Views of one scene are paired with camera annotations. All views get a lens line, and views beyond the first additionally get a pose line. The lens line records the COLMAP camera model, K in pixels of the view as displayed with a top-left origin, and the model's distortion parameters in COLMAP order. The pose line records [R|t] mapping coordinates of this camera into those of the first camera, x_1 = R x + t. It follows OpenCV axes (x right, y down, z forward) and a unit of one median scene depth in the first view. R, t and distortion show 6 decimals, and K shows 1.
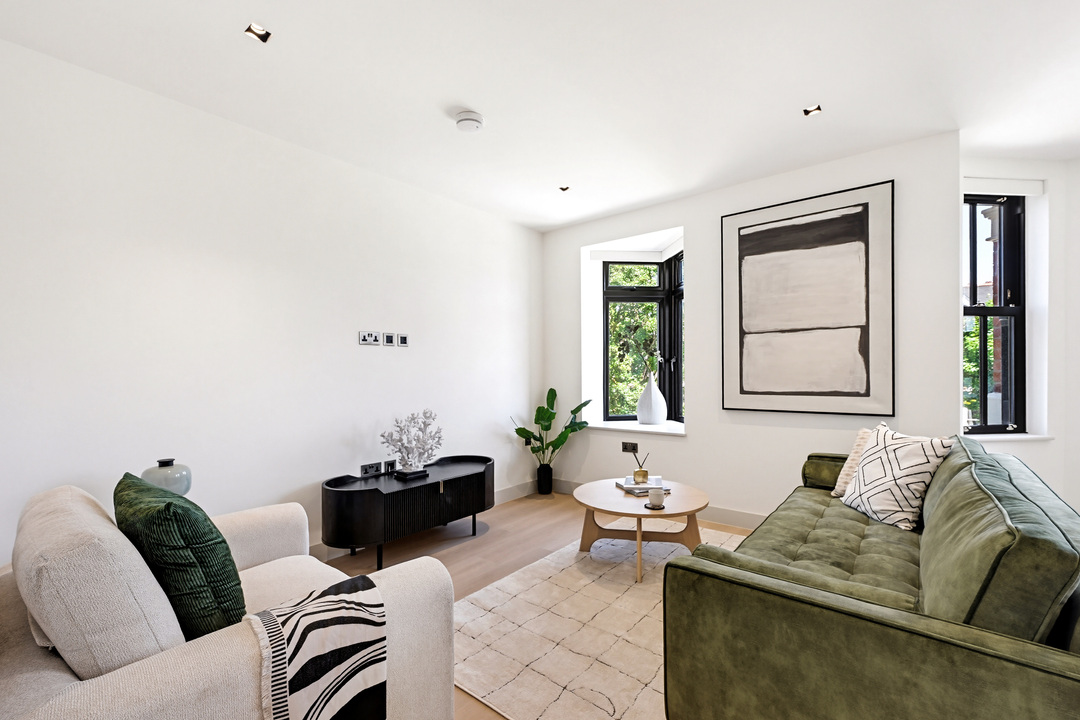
lens RADIAL K [[457.2, 0, 536.9], [0, 457.2, 367.6], [0, 0, 1]] dist [0.001717, -0.000142]
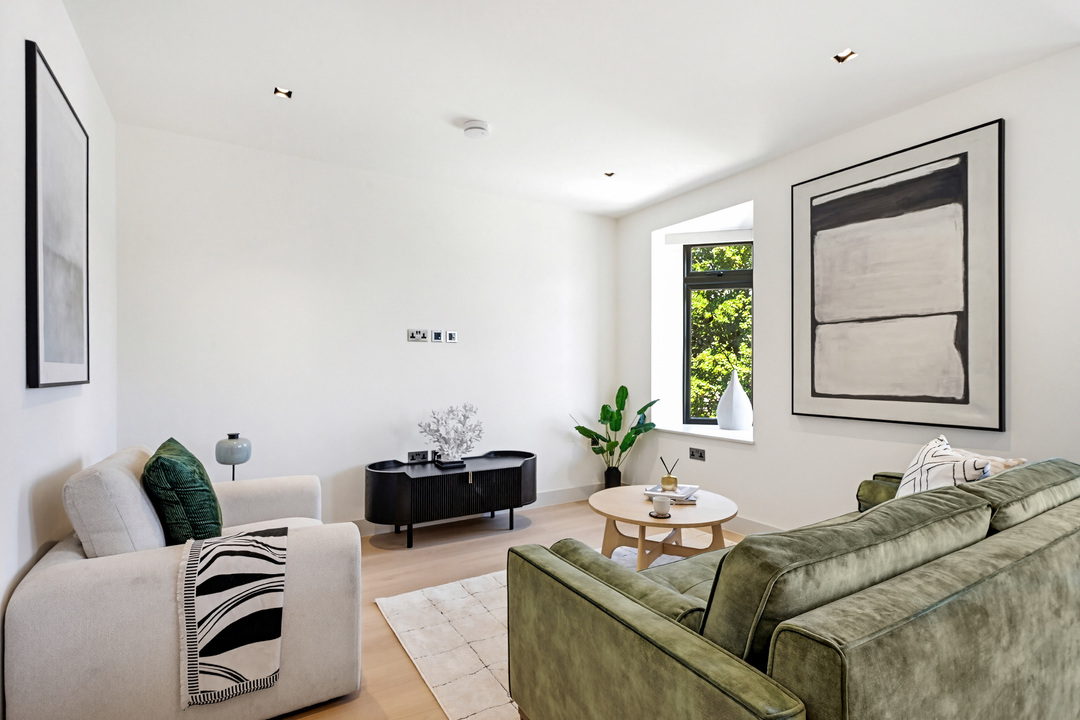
lens RADIAL K [[507.8, 0, 540.0], [0, 507.8, 360.0], [0, 0, 1]] dist [0.001919, 0.000282]
pose [[0.944183, 0.003873, -0.329399, 0.305532], [-0.005747, 0.999972, -0.004716, -0.002029], [0.329372, 0.006346, 0.944179, -0.040162]]
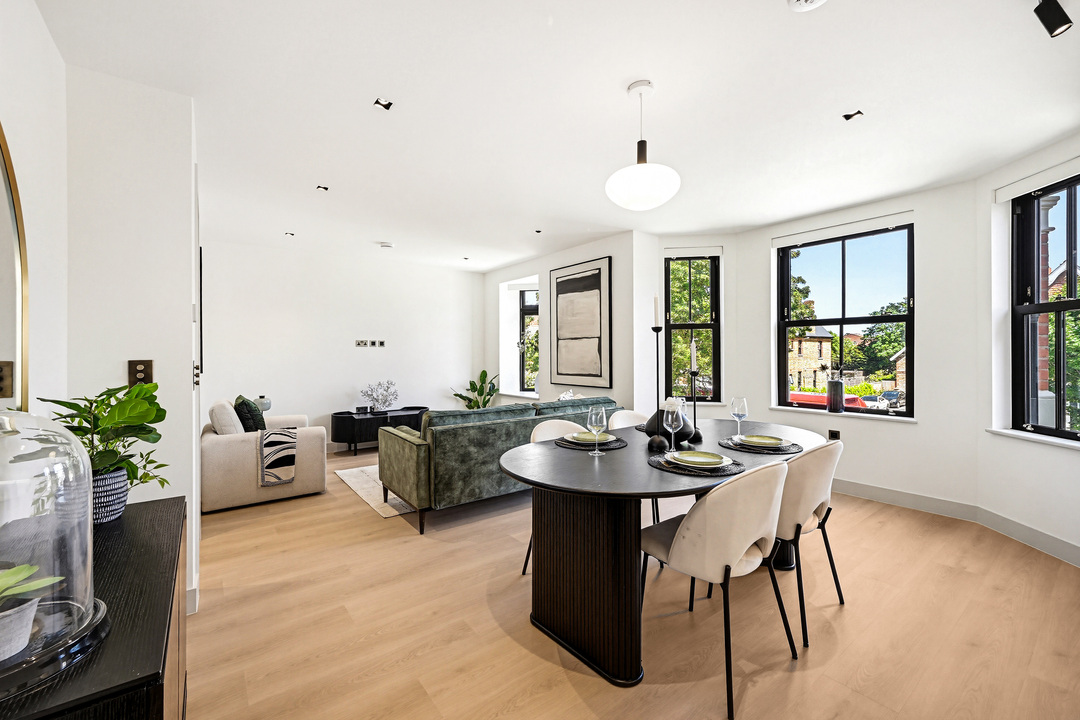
lens RADIAL K [[433.8, 0, 535.2], [0, 433.8, 345.2], [0, 0, 1]] dist [0.000718, 0.000045]
pose [[0.970070, 0.000174, -0.242825, 0.822999], [-0.002696, 0.999946, -0.010053, -0.039593], [0.242810, 0.010407, 0.970018, -0.643253]]
